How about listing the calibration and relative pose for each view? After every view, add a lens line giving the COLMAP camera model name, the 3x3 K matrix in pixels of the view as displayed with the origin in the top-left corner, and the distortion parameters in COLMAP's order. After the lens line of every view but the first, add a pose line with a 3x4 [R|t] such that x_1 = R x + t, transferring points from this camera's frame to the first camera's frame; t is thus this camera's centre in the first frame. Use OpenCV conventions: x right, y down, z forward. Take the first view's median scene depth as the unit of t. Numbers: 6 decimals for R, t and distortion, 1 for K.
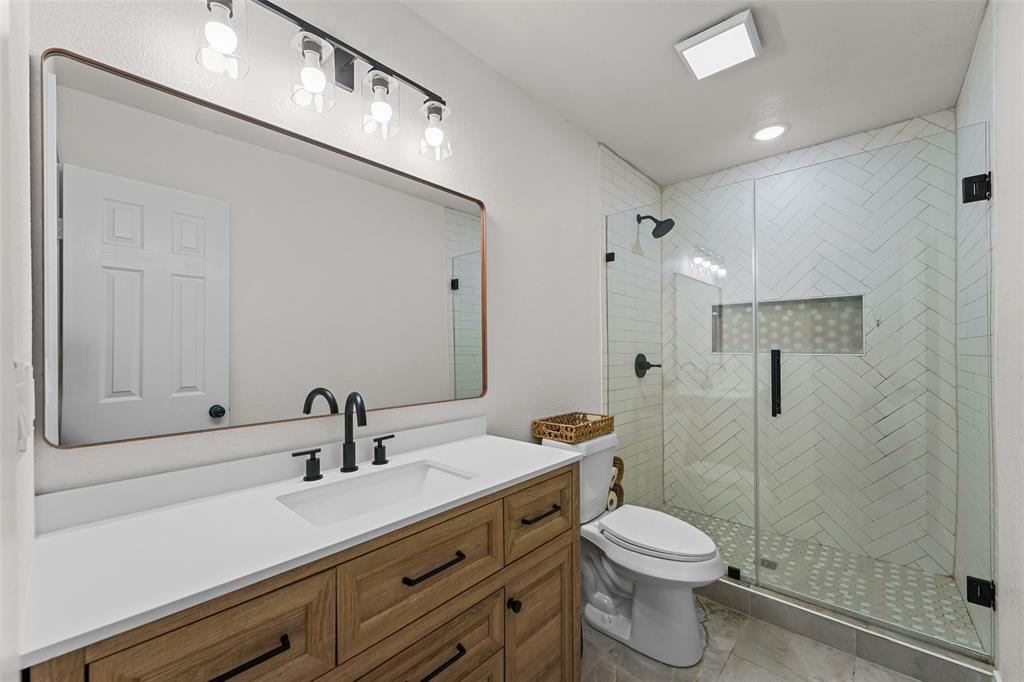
lens RADIAL K [[408.8, 0, 512.1], [0, 408.8, 348.4], [0, 0, 1]] dist [0.007421, -0.001431]
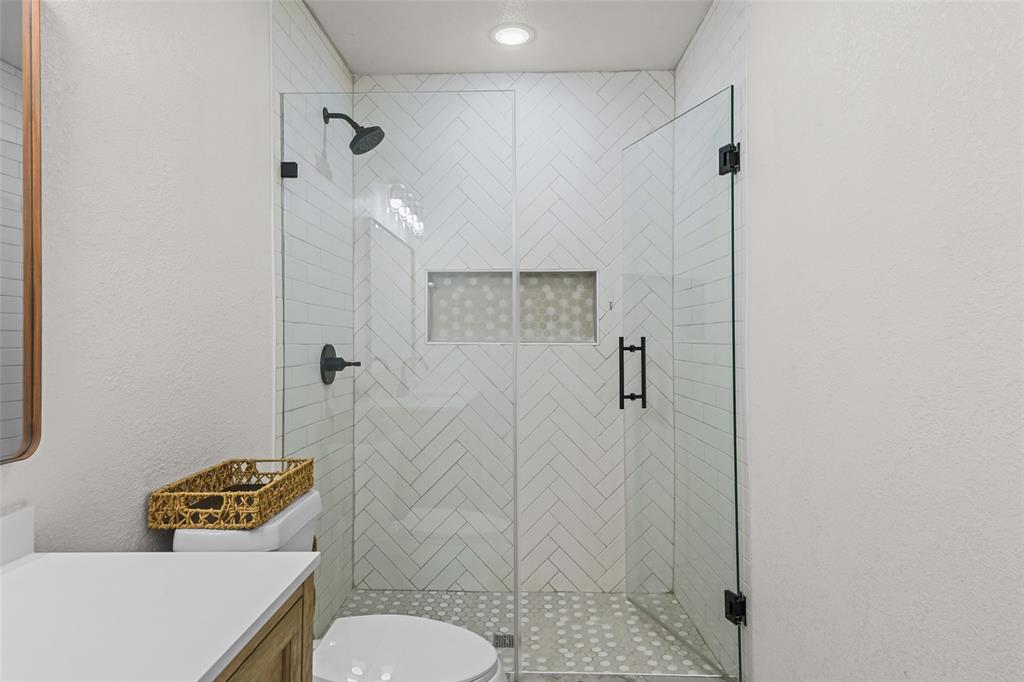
lens RADIAL K [[622.8, 0, 510.9], [0, 622.8, 328.8], [0, 0, 1]] dist [0.051121, -0.008234]
pose [[0.764162, 0.009393, 0.644956, -0.075913], [-0.002300, 0.999927, -0.011836, 0.000348], [-0.645020, 0.007561, 0.764128, 0.154094]]
